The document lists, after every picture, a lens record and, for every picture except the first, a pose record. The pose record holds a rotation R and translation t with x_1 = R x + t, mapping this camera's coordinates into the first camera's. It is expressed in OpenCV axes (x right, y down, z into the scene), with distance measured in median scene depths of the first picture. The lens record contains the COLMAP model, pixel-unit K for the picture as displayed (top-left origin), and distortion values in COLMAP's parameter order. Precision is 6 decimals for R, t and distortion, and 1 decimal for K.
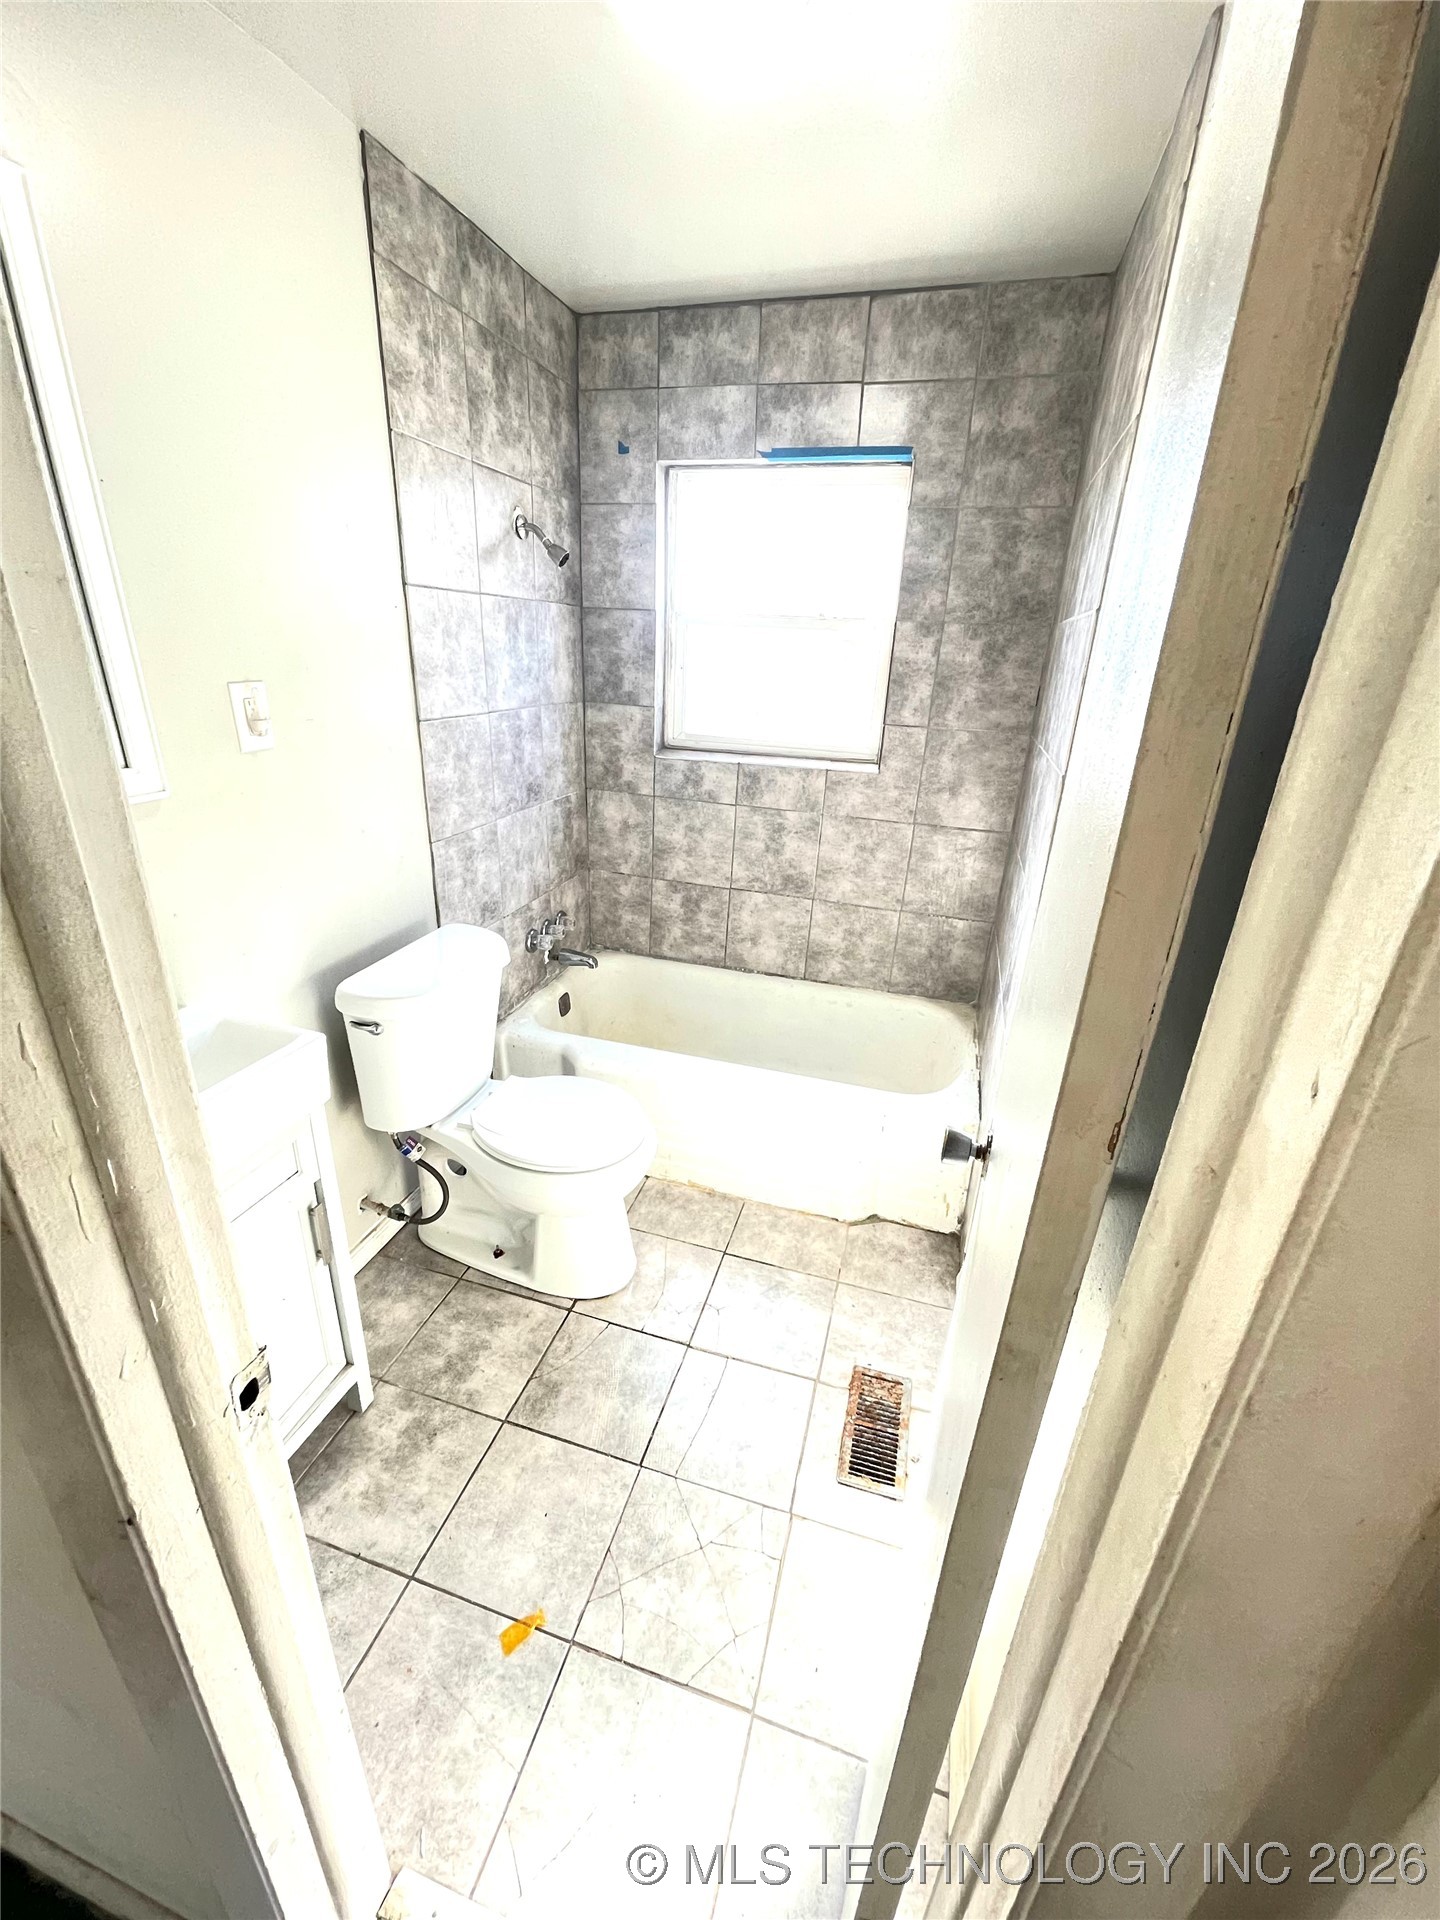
lens RADIAL K [[772.3, 0, 718.9], [0, 772.3, 956.9], [0, 0, 1]] dist [-0.001156, -0.001201]
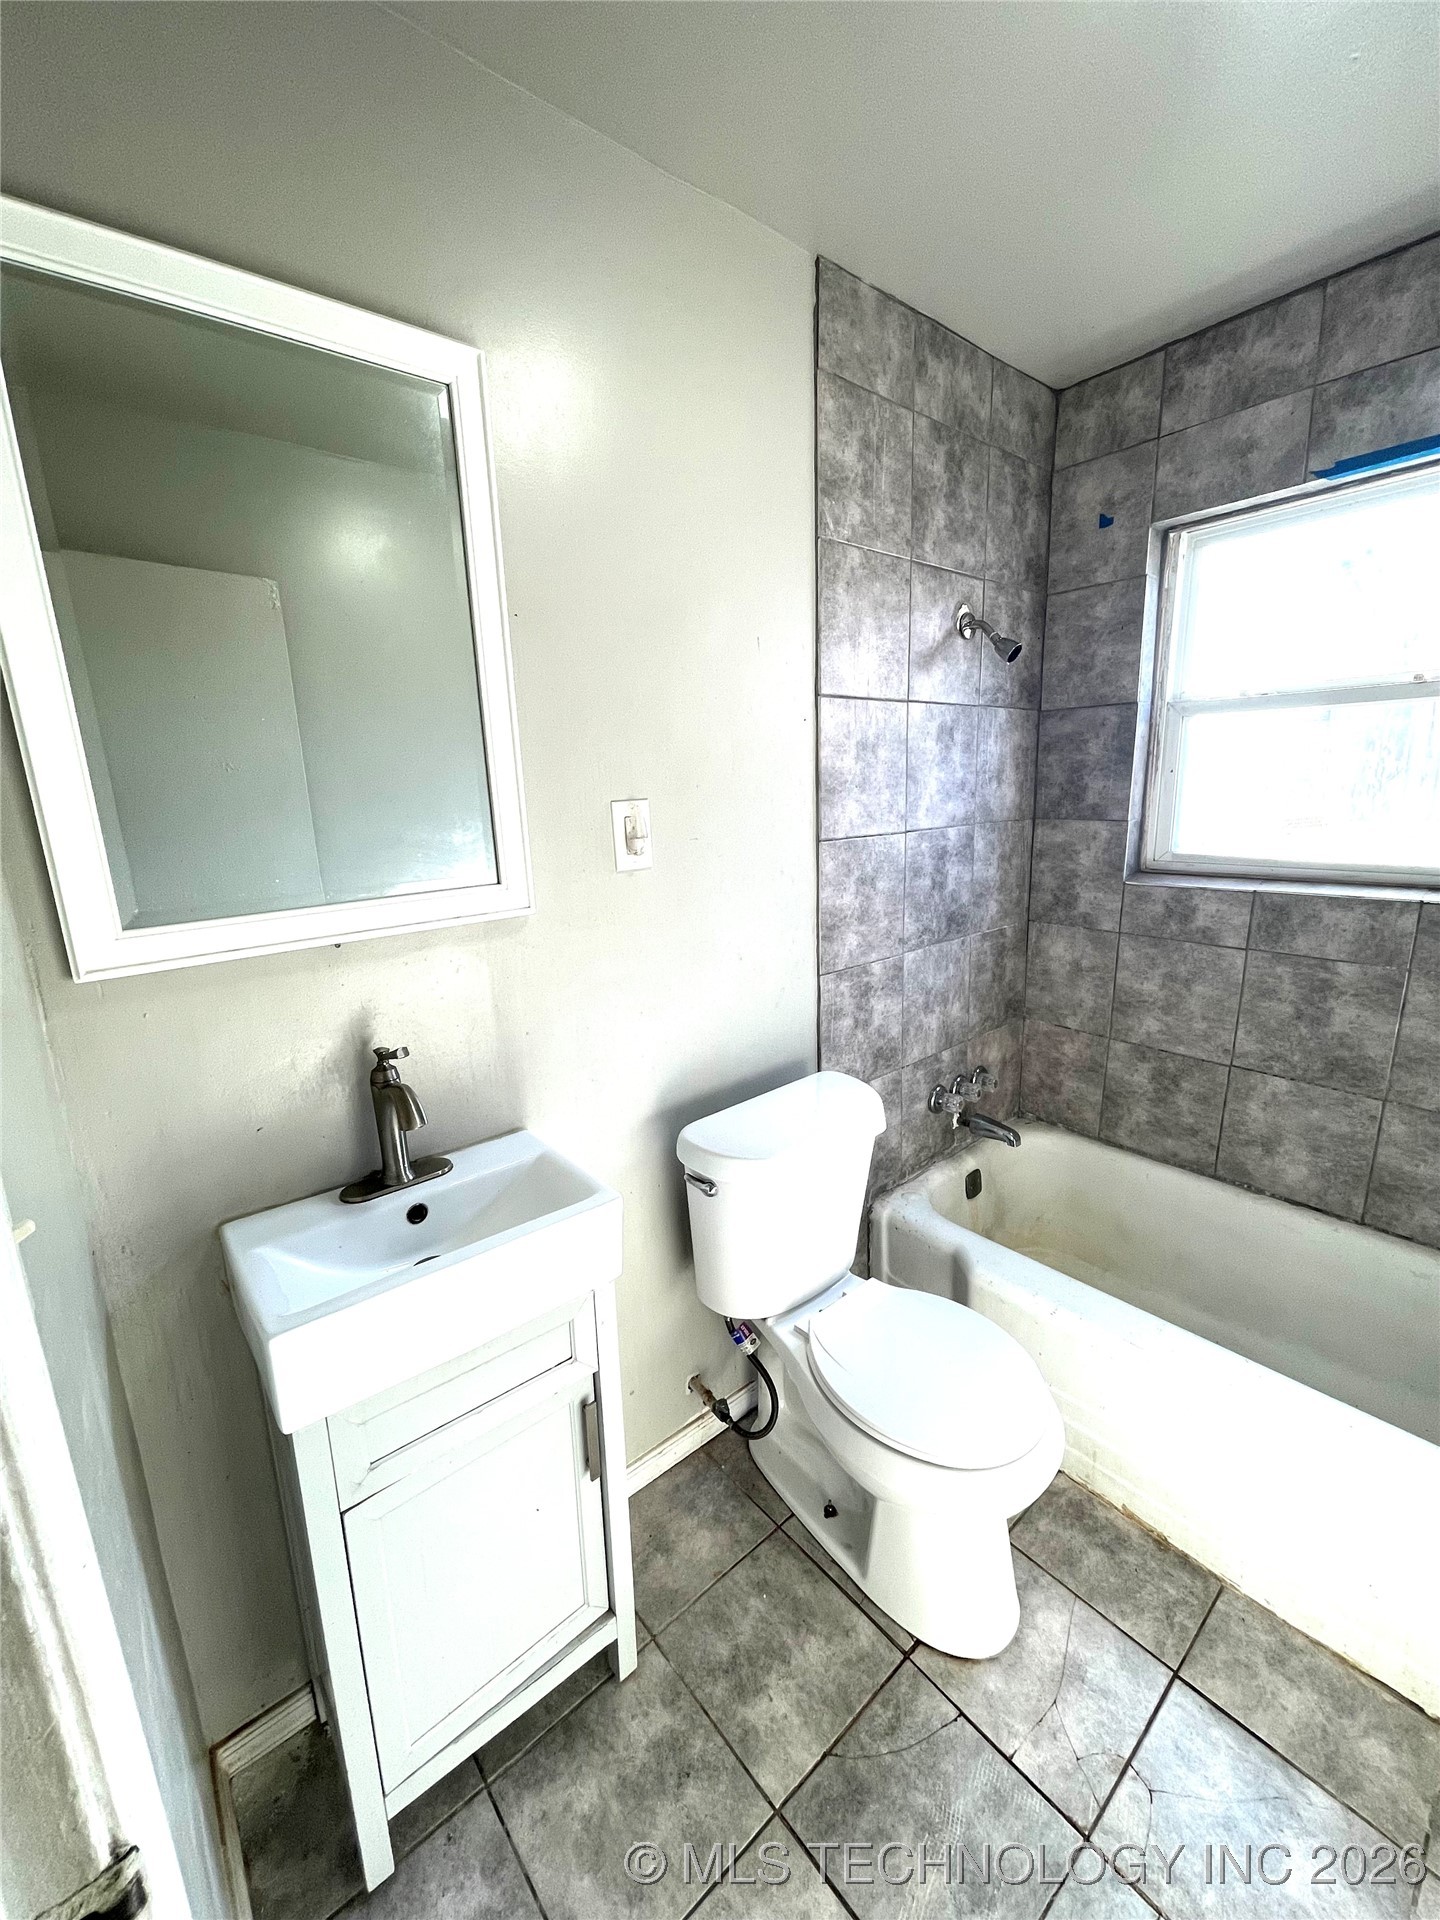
lens RADIAL K [[772.3, 0, 713.3], [0, 772.3, 954.4], [0, 0, 1]] dist [-0.001156, -0.001201]
pose [[0.828923, 0.052460, -0.556897, 0.012946], [-0.145732, 0.981464, -0.124463, -0.041117], [0.540045, 0.184328, 0.821203, 0.194267]]
